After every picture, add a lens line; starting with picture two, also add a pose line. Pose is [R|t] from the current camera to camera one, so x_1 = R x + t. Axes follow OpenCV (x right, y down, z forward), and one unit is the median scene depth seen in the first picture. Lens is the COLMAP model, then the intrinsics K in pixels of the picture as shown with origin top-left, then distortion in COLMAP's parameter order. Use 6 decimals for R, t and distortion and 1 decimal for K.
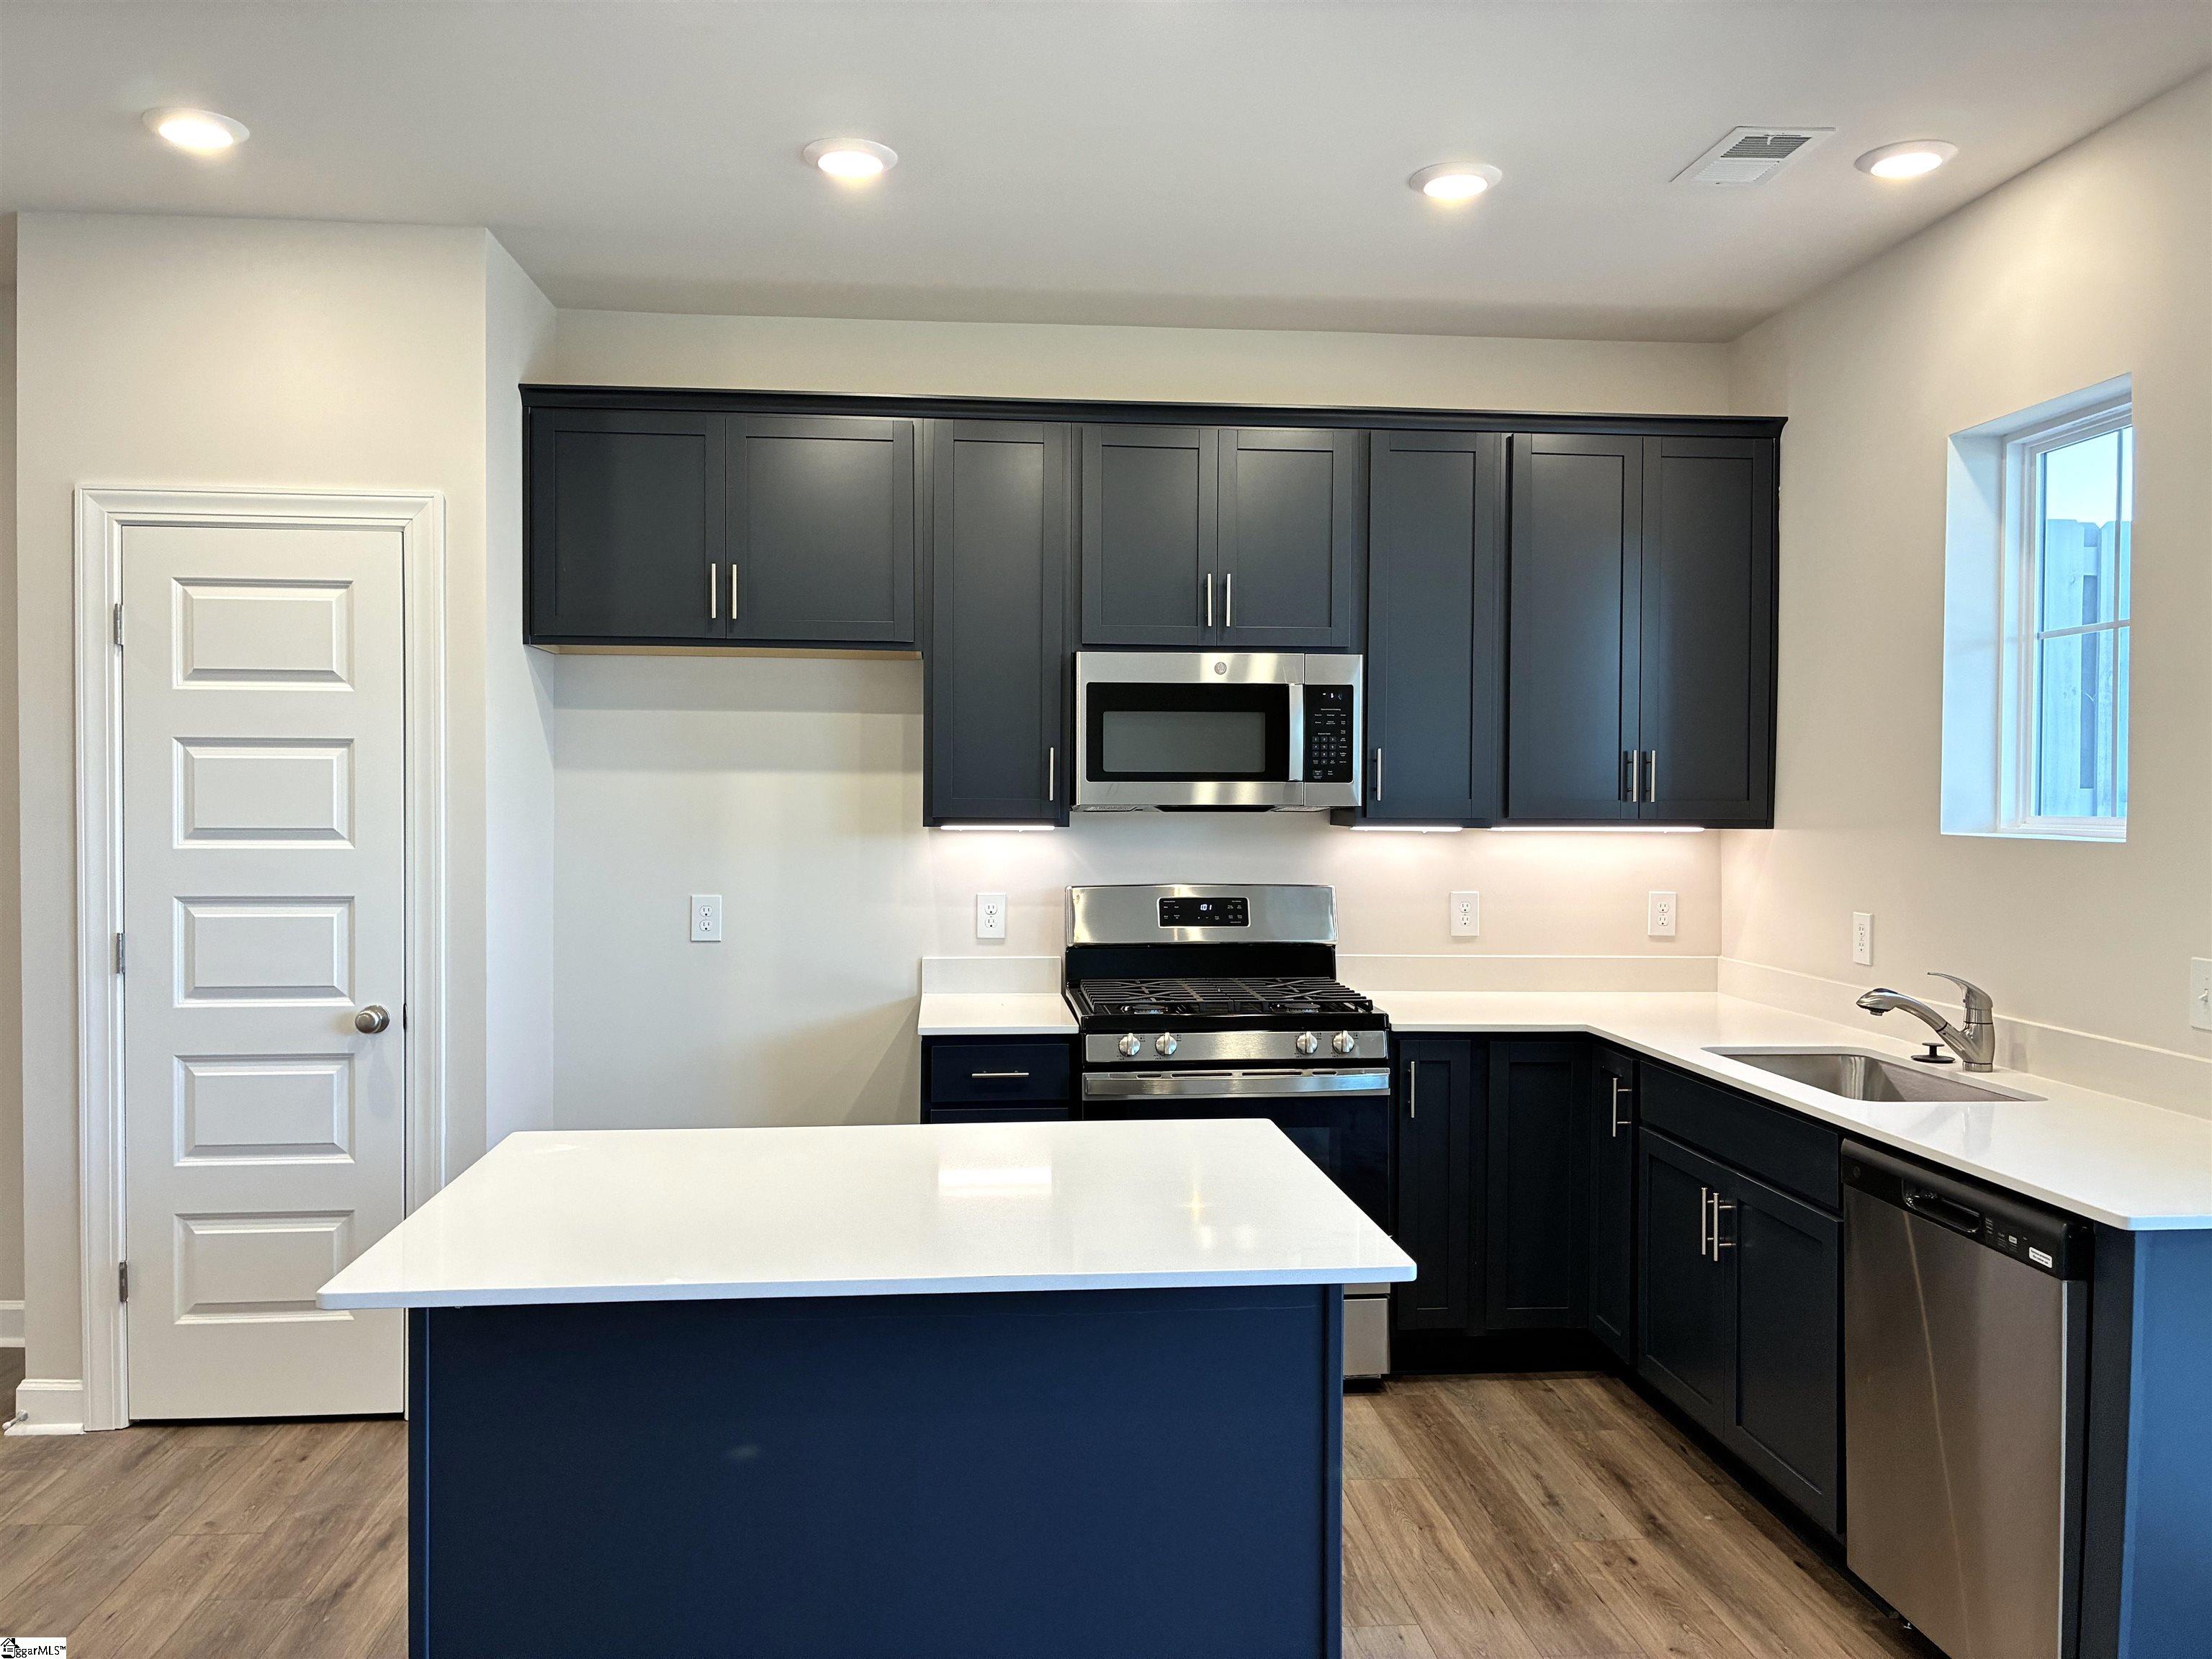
lens RADIAL K [[1659.6, 0, 1106.0], [0, 1659.6, 829.5], [0, 0, 1]] dist [0.084234, -0.118815]
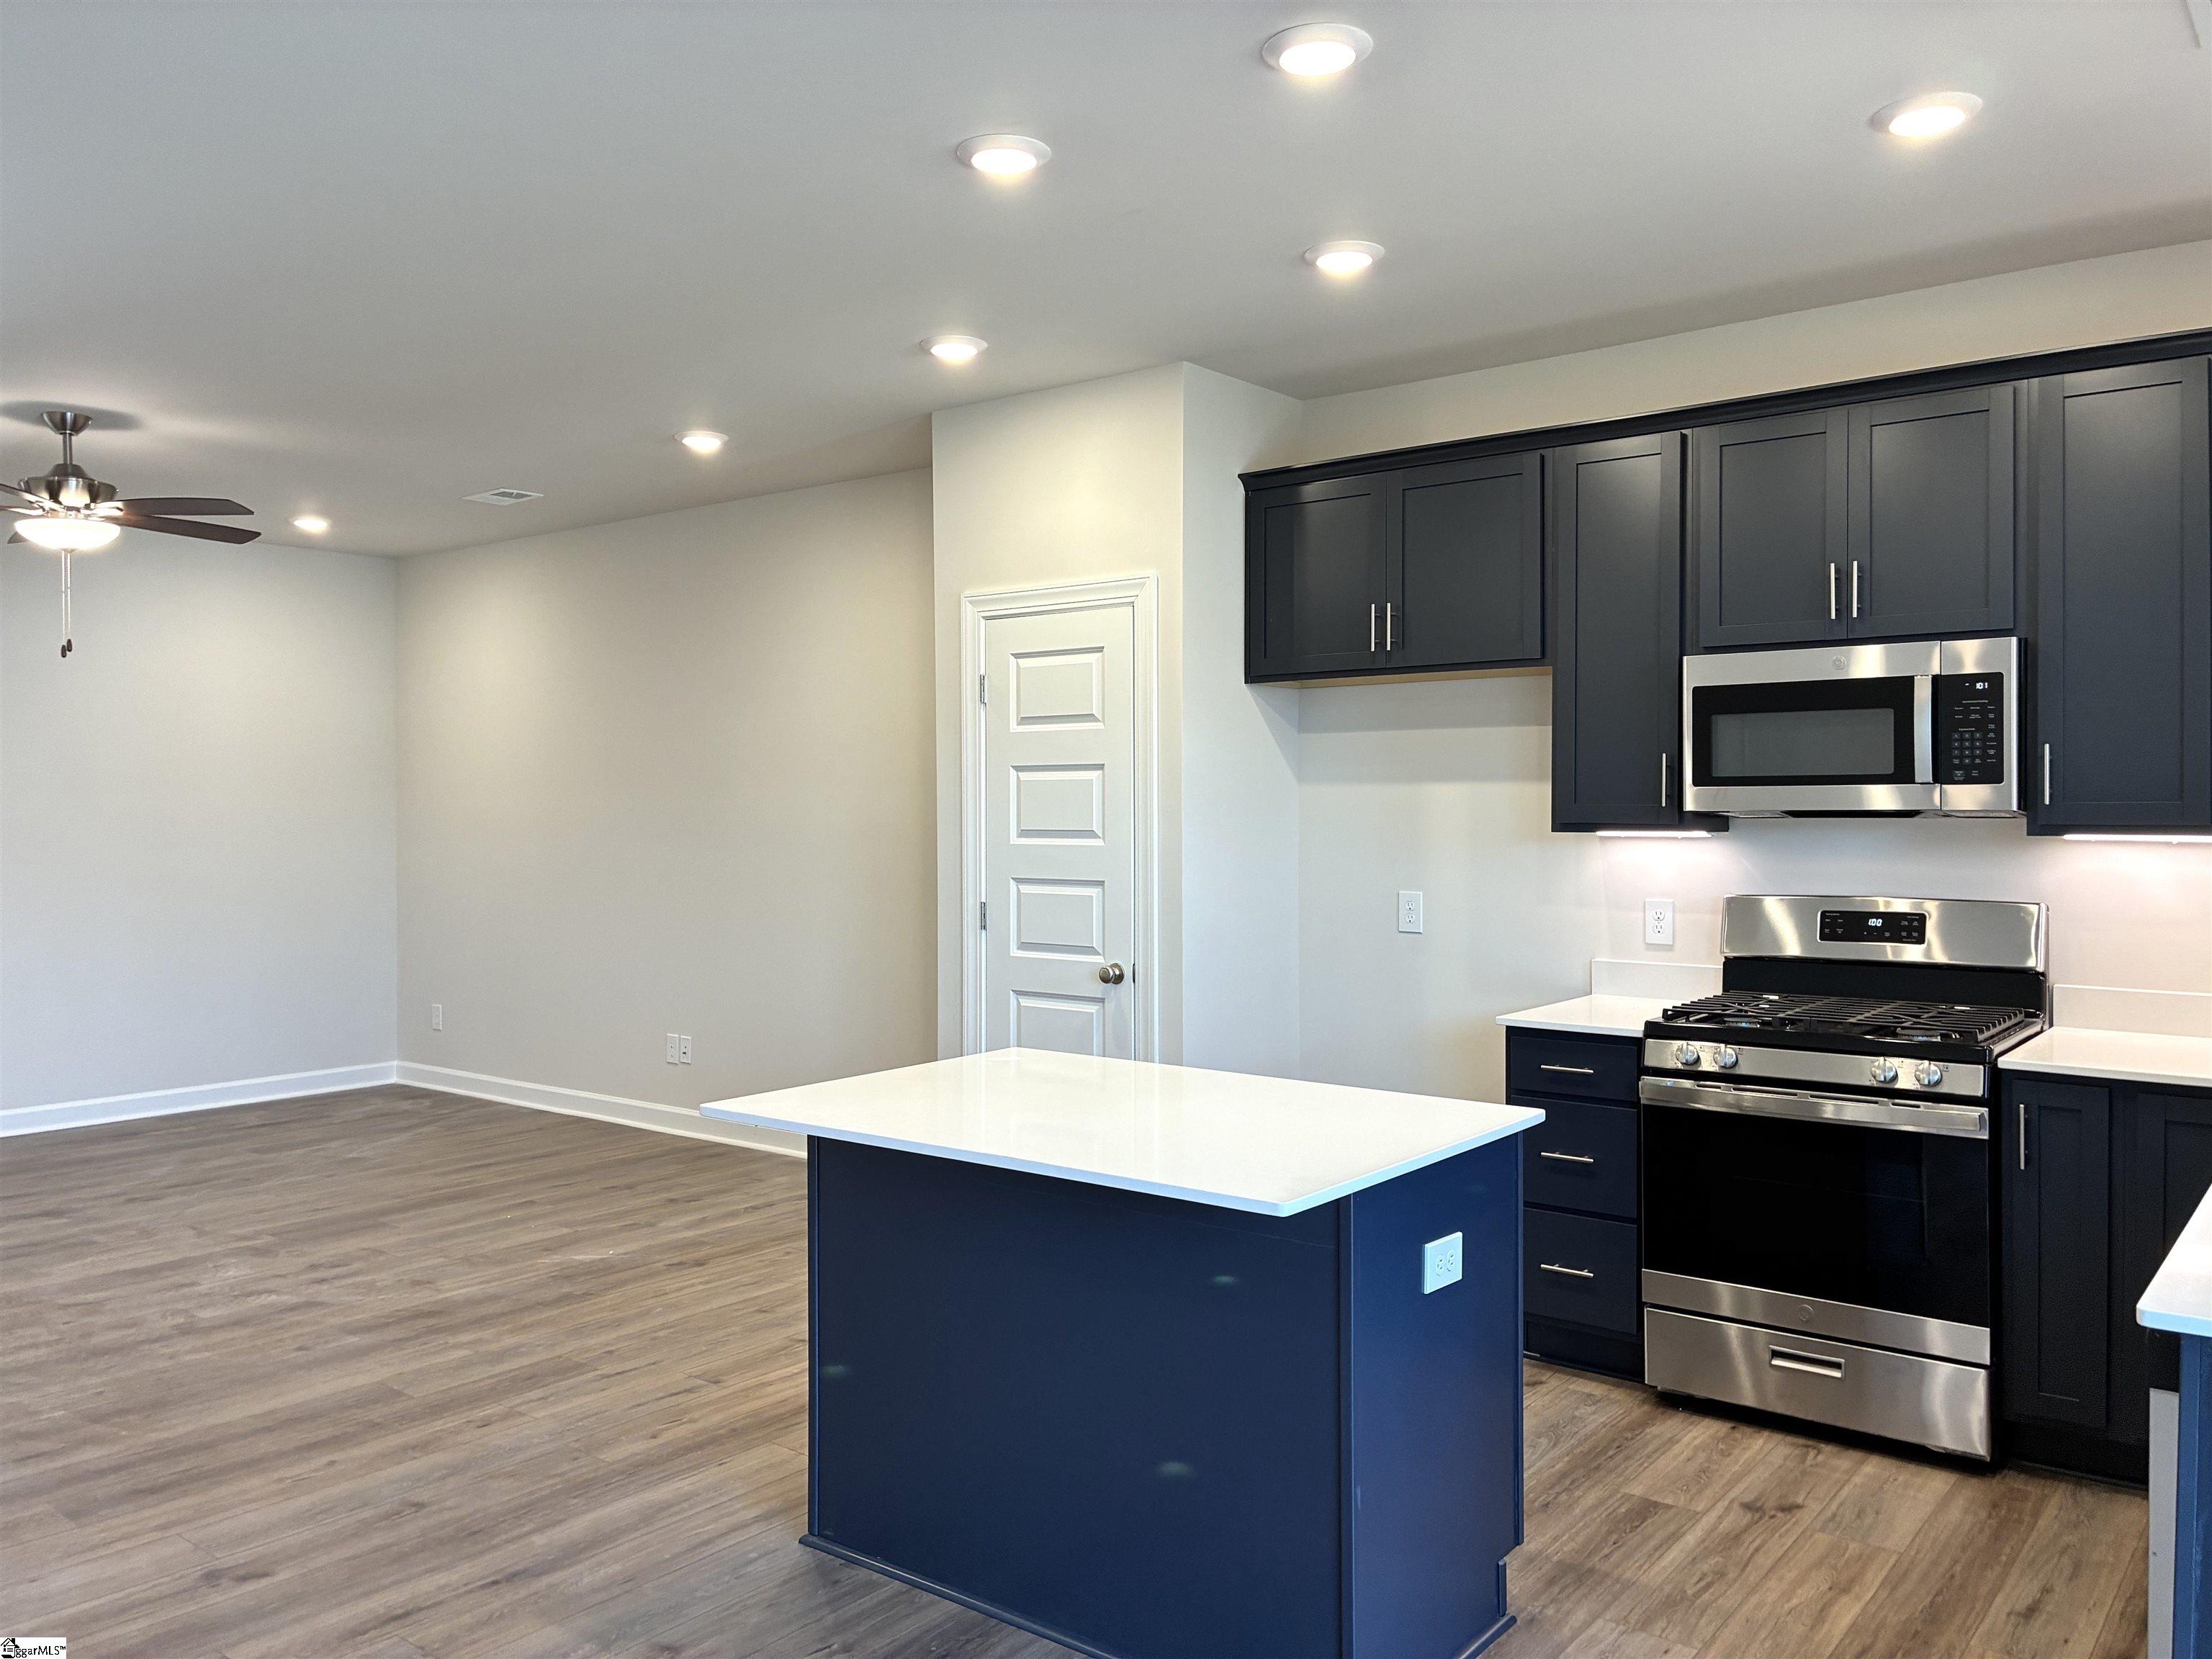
lens RADIAL K [[1691.8, 0, 1106.0], [0, 1691.8, 829.5], [0, 0, 1]] dist [0.084019, -0.112131]
pose [[0.715651, 0.004248, -0.698445, 0.444835], [-0.008470, 0.999961, -0.002597, 0.001912], [0.698406, 0.007775, 0.715659, 0.029328]]
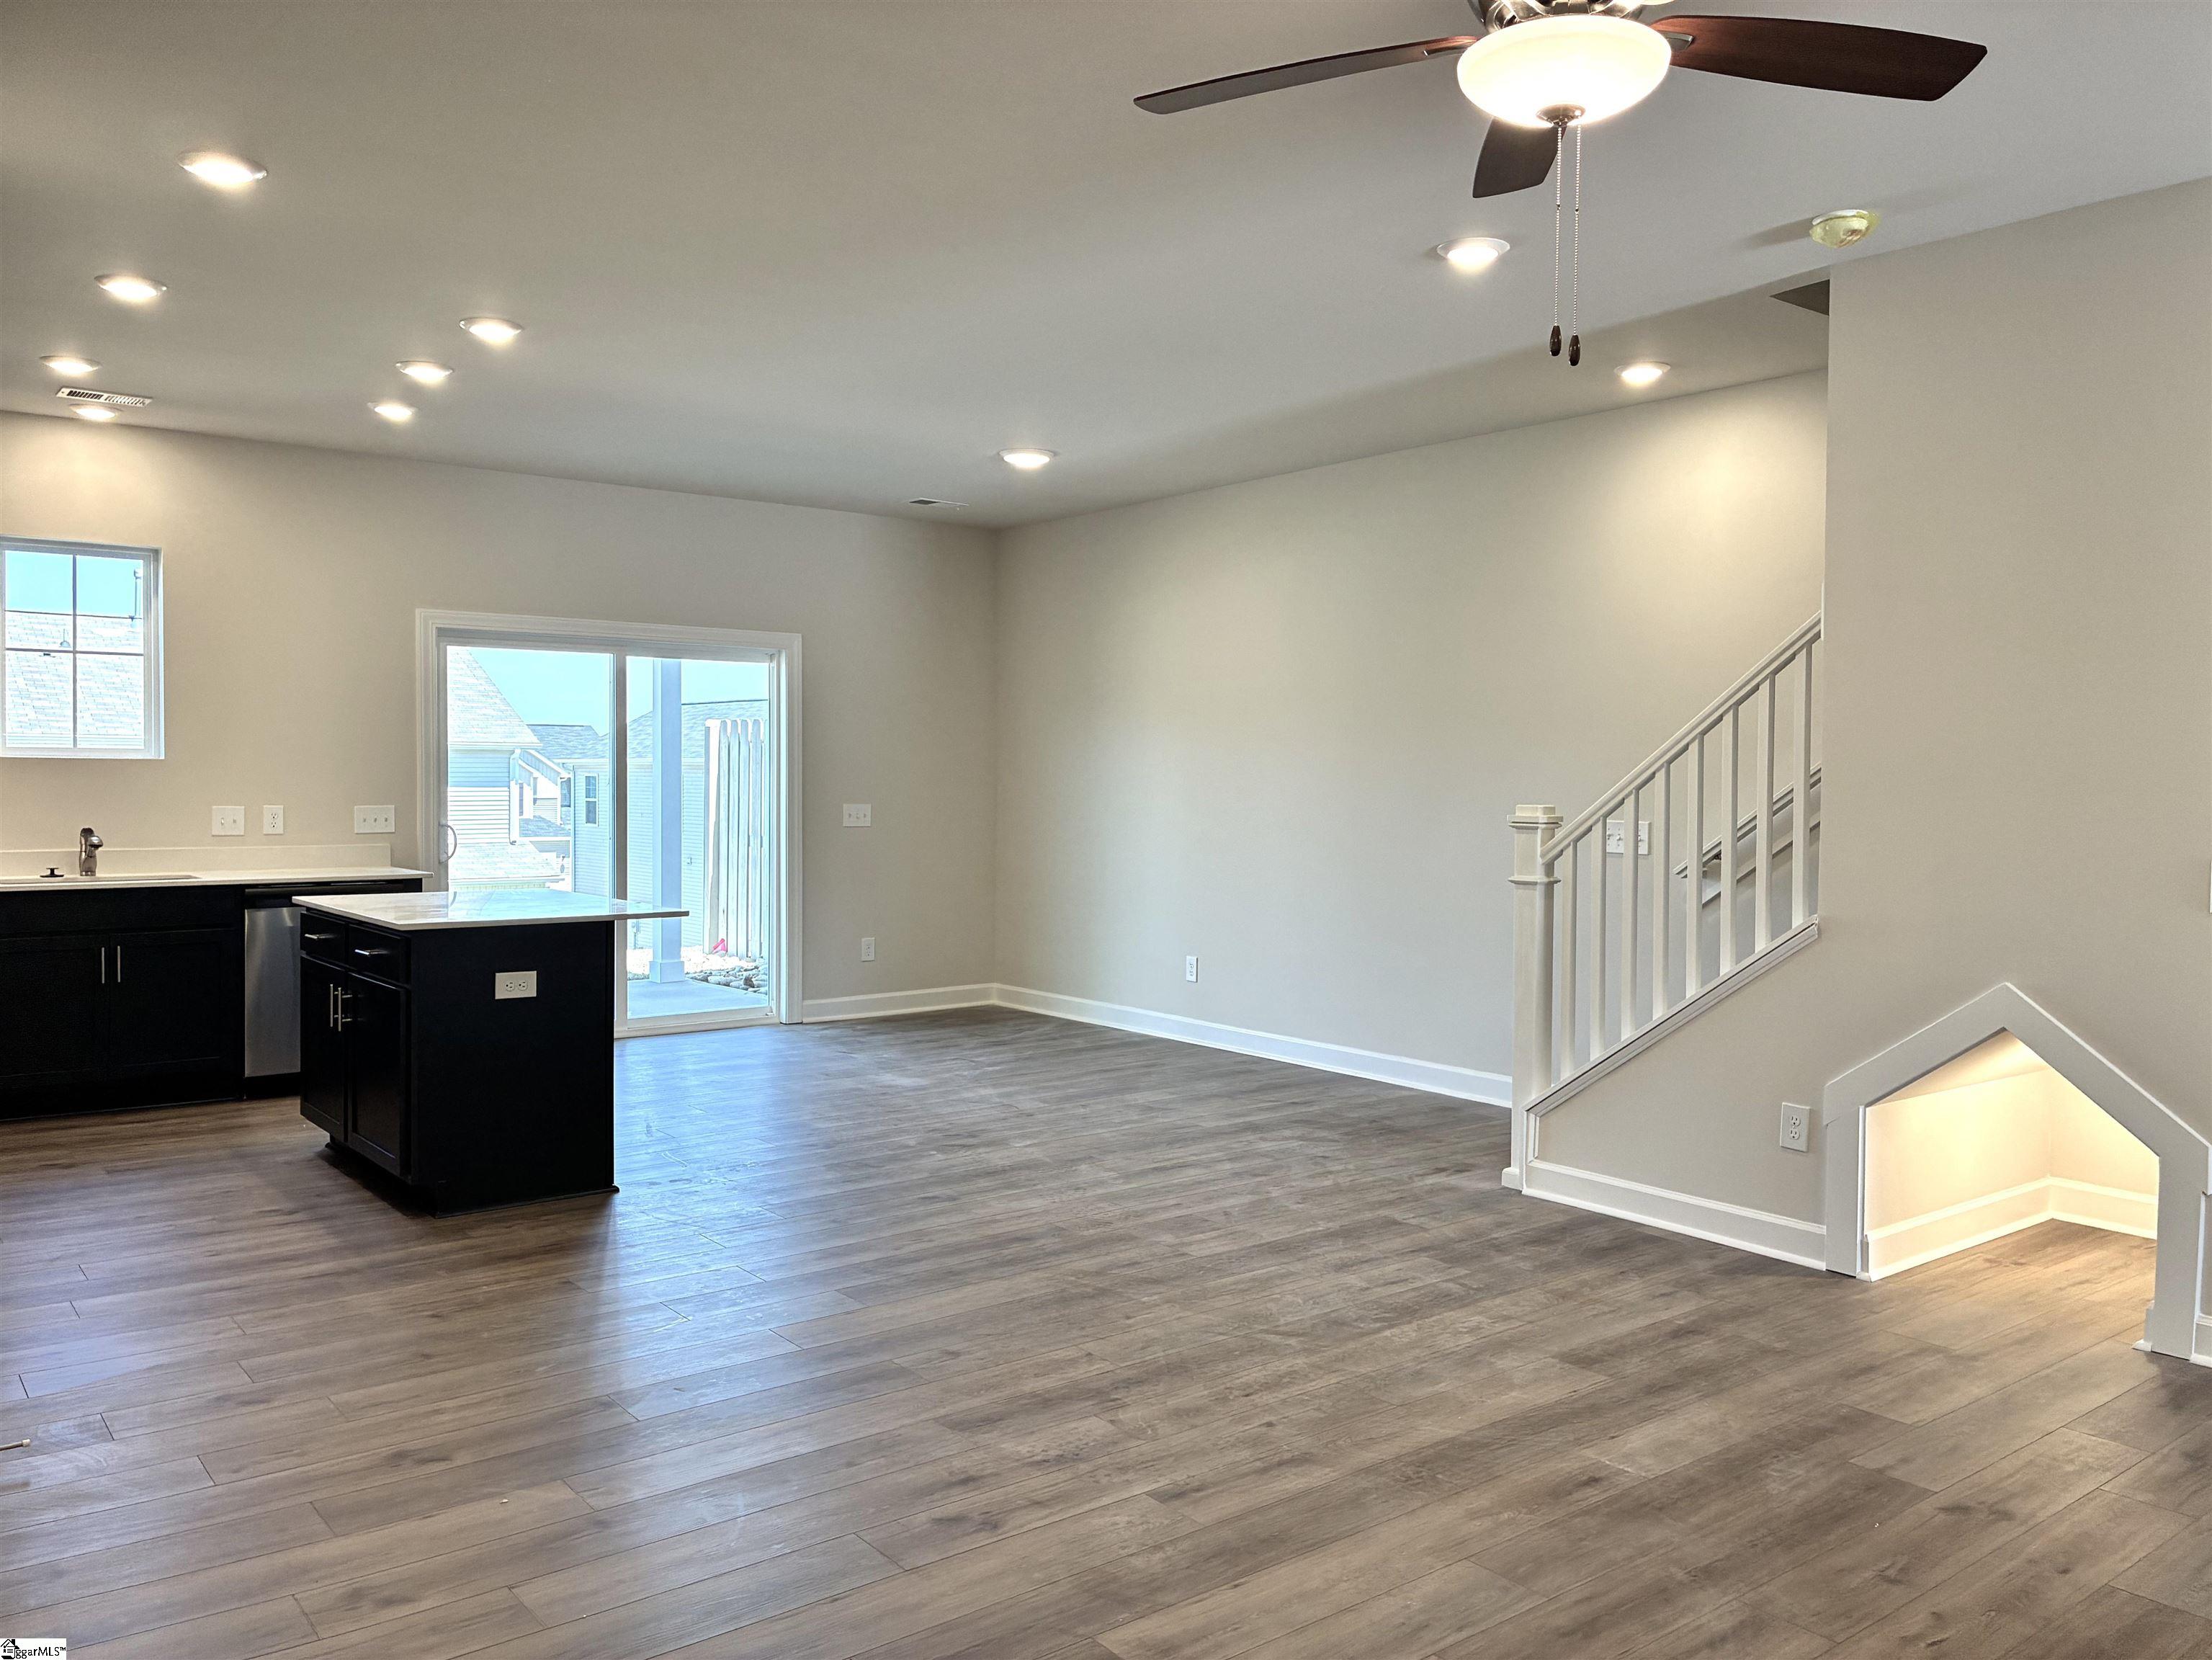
lens RADIAL K [[1698.7, 0, 1105.4], [0, 1698.7, 786.0], [0, 0, 1]] dist [0.082535, -0.096001]
pose [[-0.529108, -0.015277, 0.848417, -1.470750], [0.006985, 0.999726, 0.022358, 0.000511], [-0.848526, 0.017756, -0.528856, 0.856484]]
